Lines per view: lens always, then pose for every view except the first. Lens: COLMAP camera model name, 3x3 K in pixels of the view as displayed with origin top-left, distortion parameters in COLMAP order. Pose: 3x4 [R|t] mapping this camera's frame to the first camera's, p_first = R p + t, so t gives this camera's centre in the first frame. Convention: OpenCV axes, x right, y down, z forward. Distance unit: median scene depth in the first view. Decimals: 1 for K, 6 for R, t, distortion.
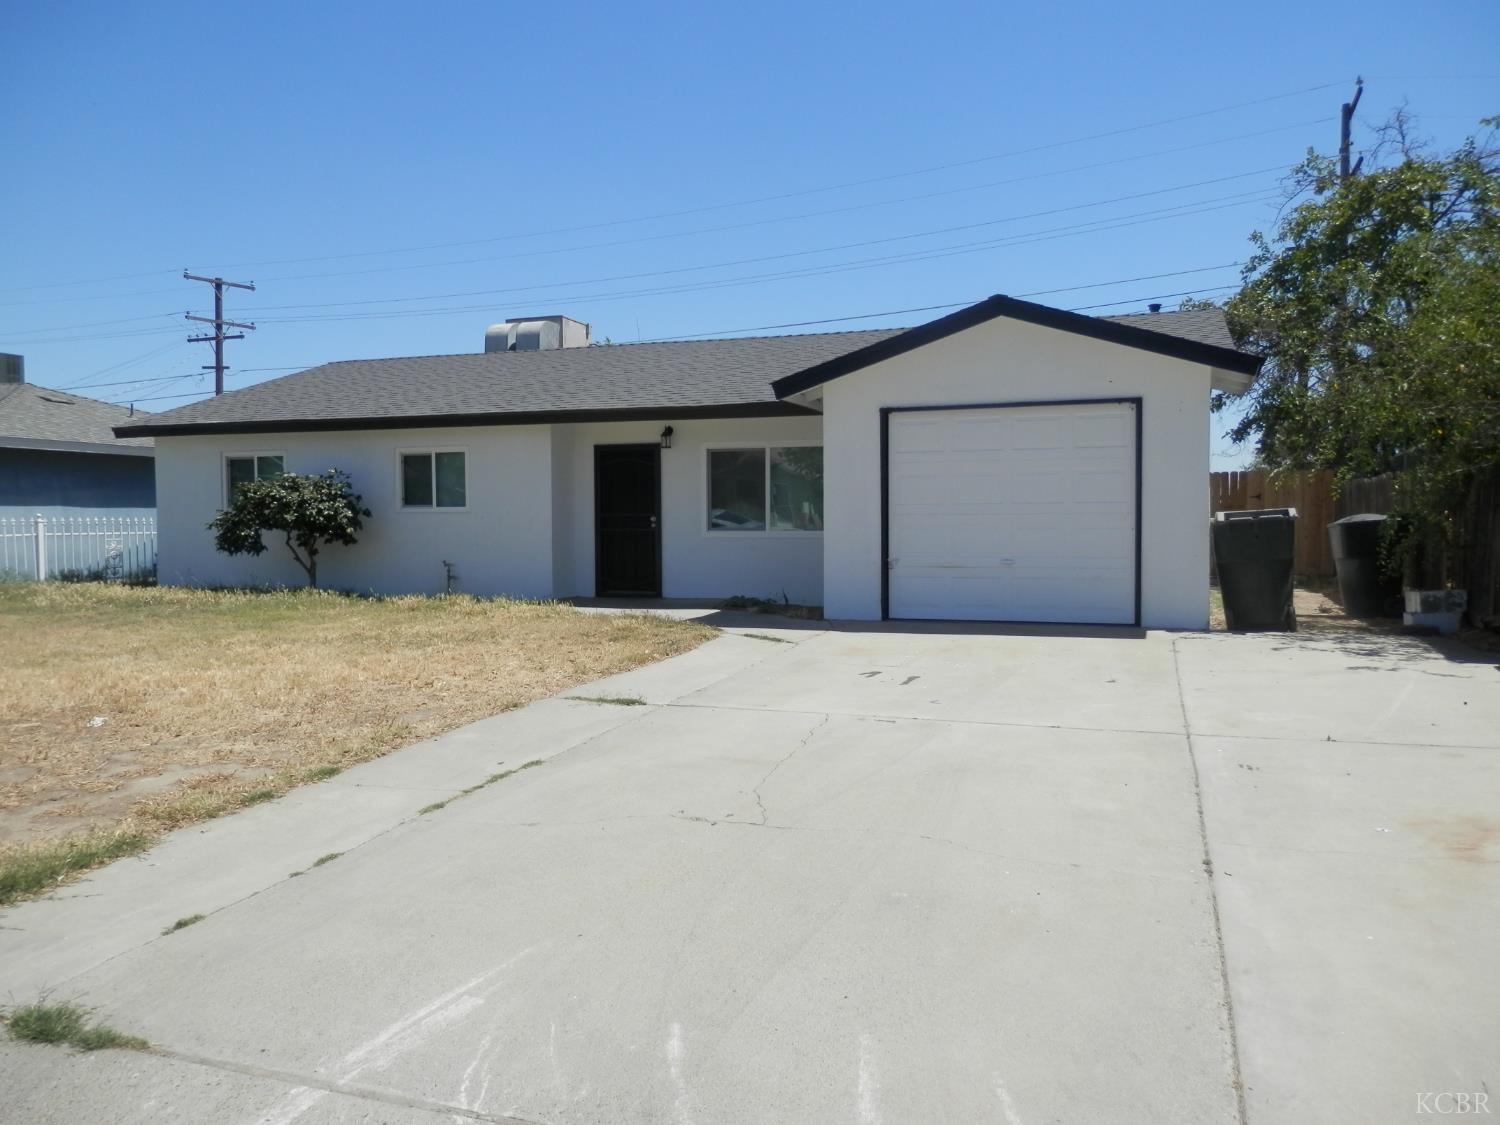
lens RADIAL K [[1076.2, 0, 750.0], [0, 1076.2, 562.5], [0, 0, 1]] dist [0.042926, -0.000755]
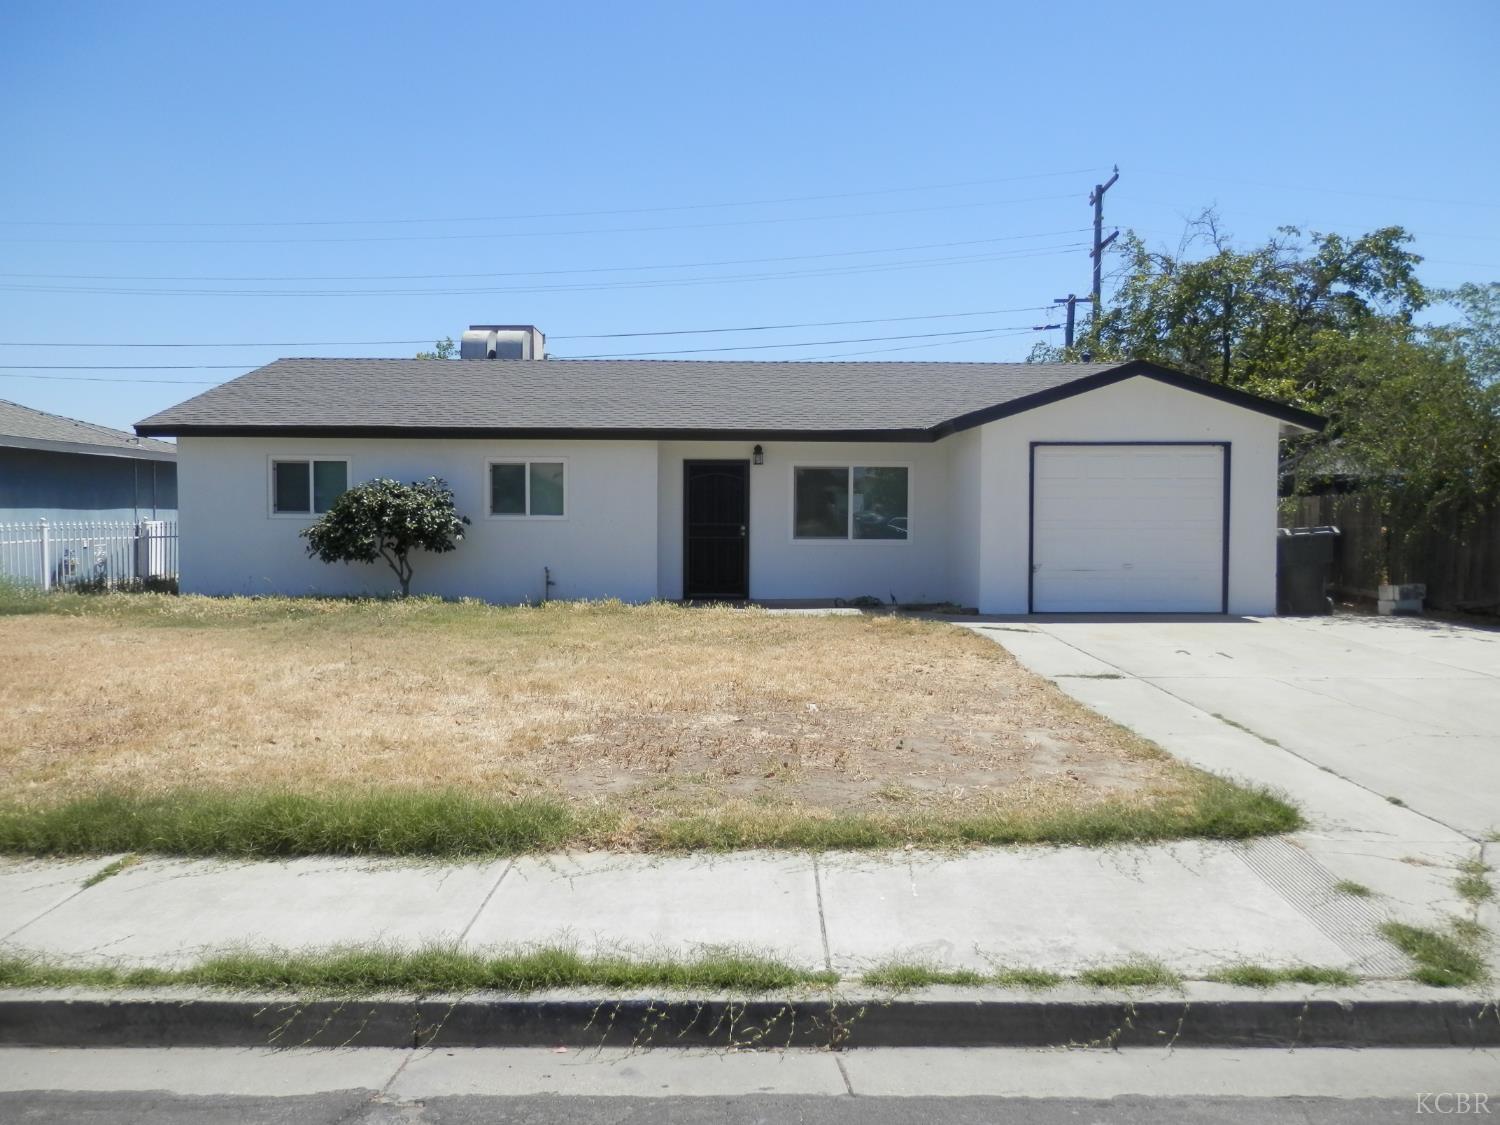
lens RADIAL K [[1077.9, 0, 749.4], [0, 1077.9, 578.6], [0, 0, 1]] dist [0.049217, -0.000412]
pose [[0.948215, -0.009675, 0.317481, -0.434754], [0.004922, 0.999864, 0.015769, -0.005994], [-0.317590, -0.013389, 0.948134, -0.057894]]
